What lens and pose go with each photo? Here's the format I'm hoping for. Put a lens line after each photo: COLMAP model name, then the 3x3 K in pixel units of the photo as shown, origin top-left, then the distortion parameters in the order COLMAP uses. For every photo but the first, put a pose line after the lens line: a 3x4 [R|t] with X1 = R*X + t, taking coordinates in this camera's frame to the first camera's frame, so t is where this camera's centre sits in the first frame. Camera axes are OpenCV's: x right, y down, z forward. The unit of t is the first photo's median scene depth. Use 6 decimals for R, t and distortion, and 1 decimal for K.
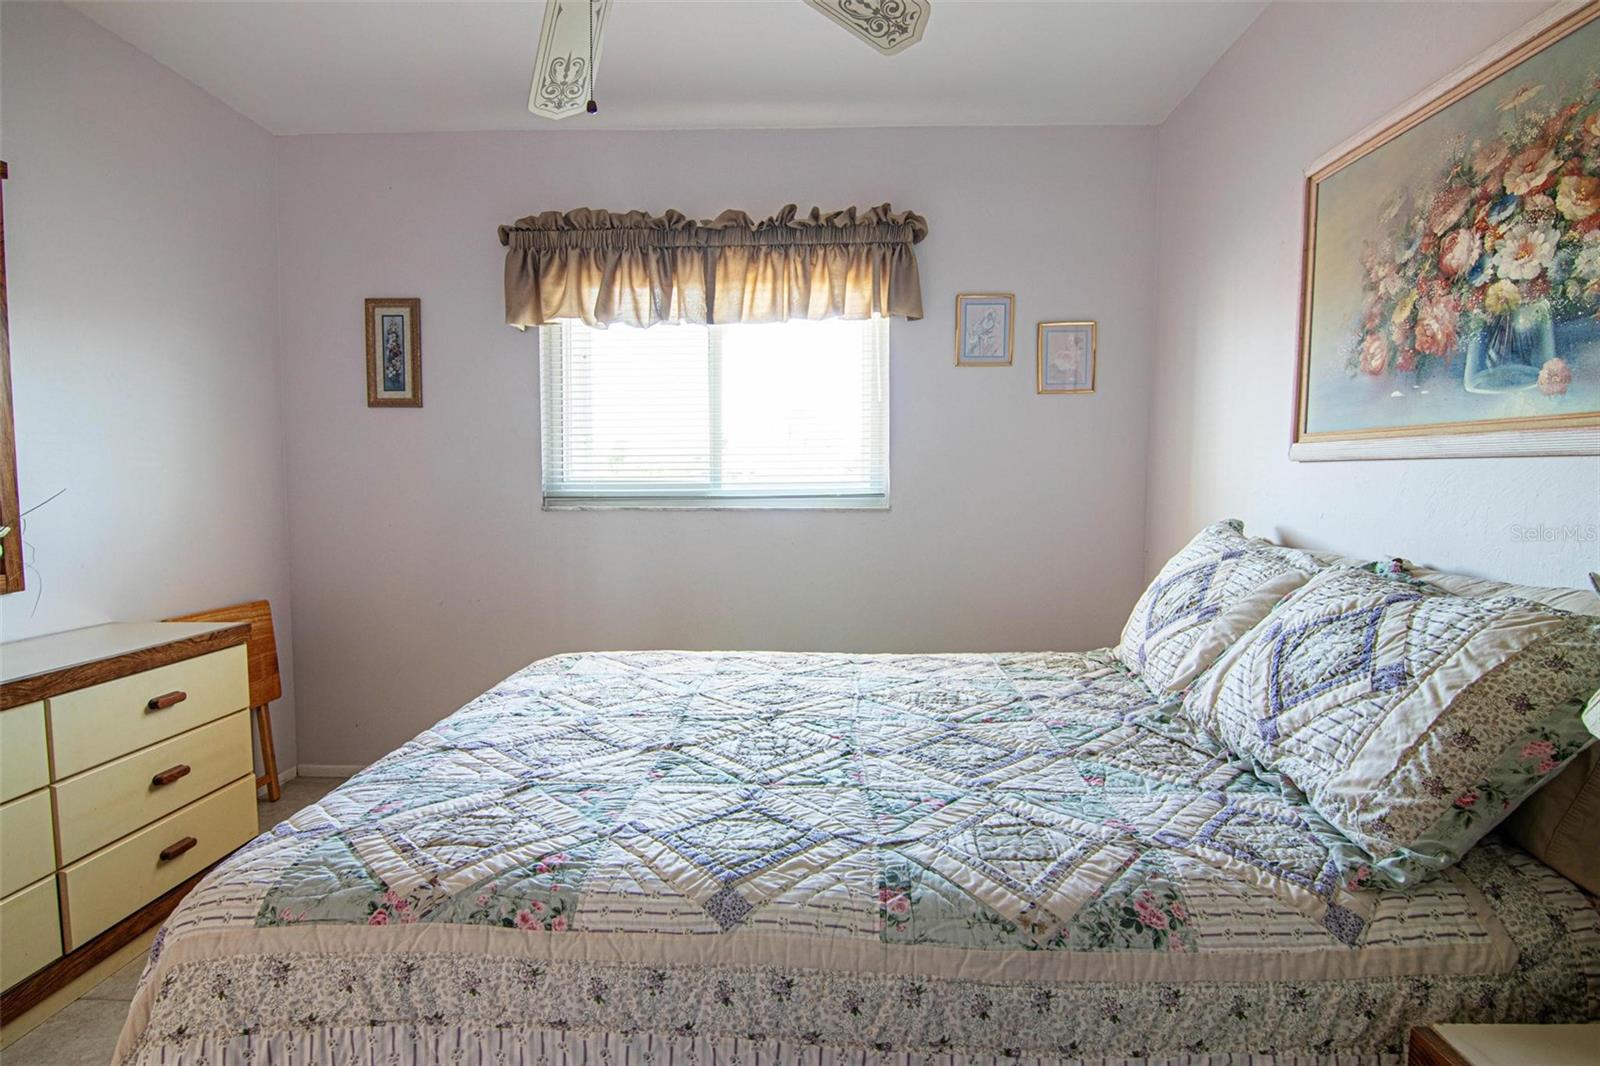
lens RADIAL K [[821.8, 0, 801.0], [0, 821.8, 533.3], [0, 0, 1]] dist [-0.012441, -0.005411]
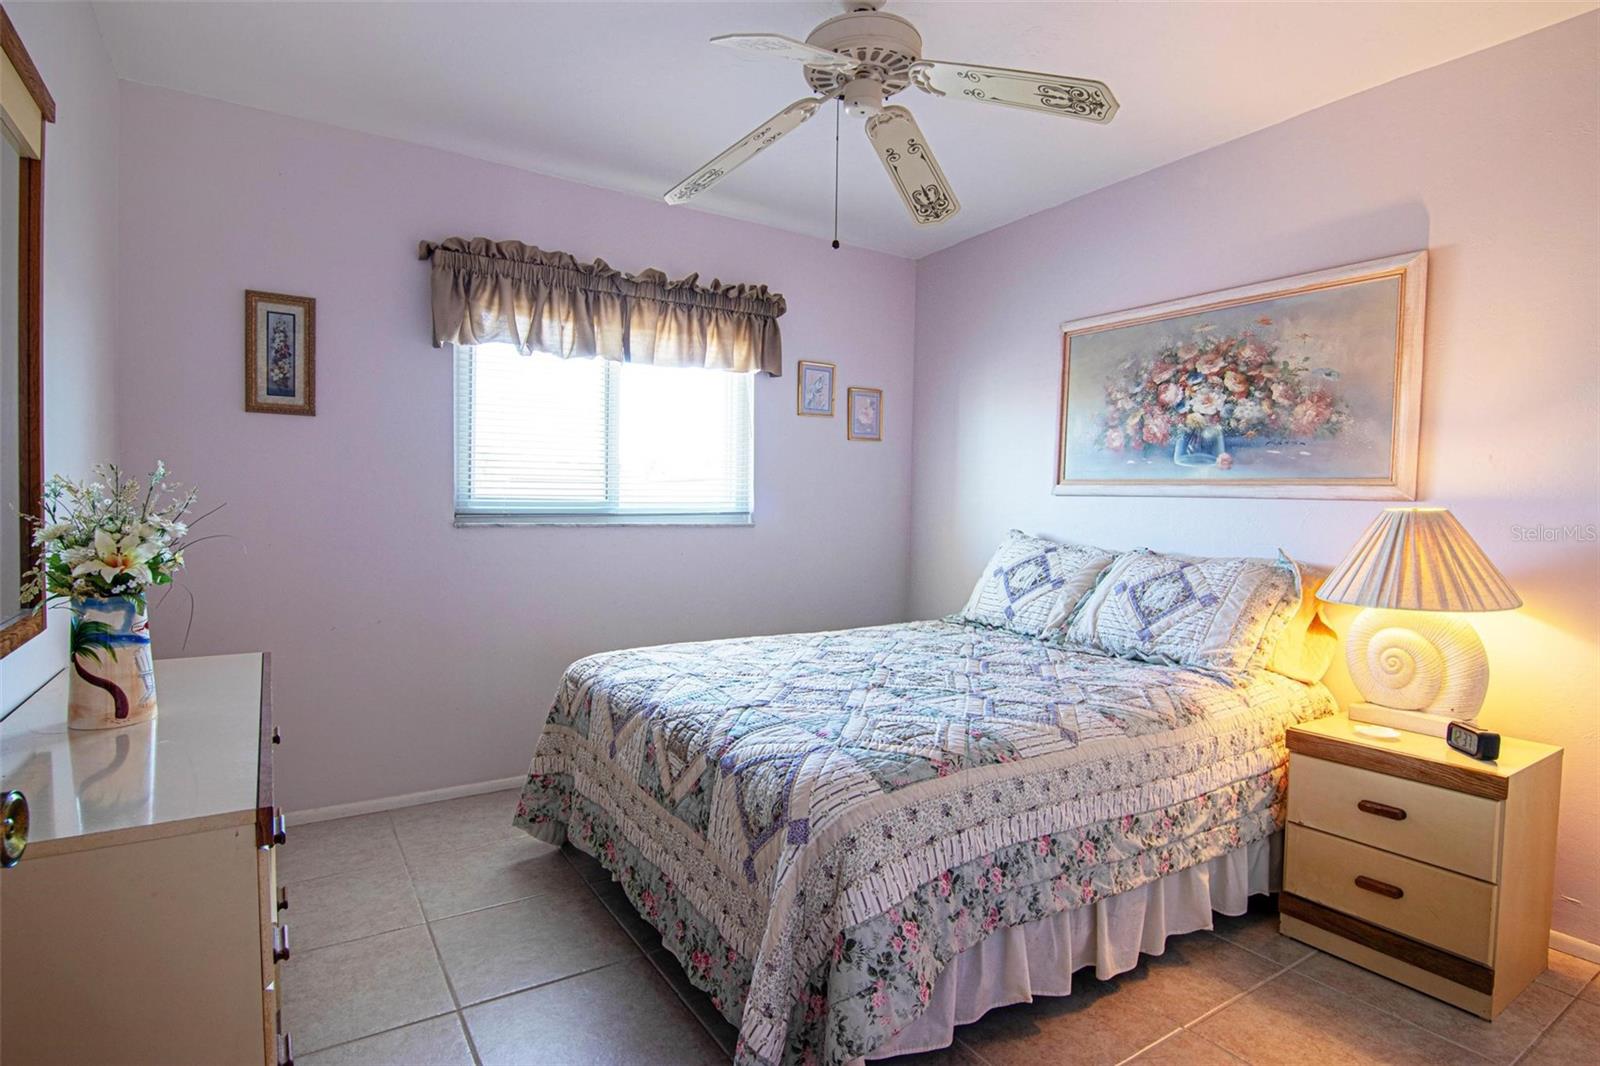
lens RADIAL K [[821.8, 0, 796.0], [0, 821.8, 534.0], [0, 0, 1]] dist [-0.012441, -0.005411]
pose [[0.819829, -0.009896, 0.572523, -0.828893], [0.021638, 0.999672, -0.013706, 0.004907], [-0.572199, 0.023625, 0.819774, -0.093110]]
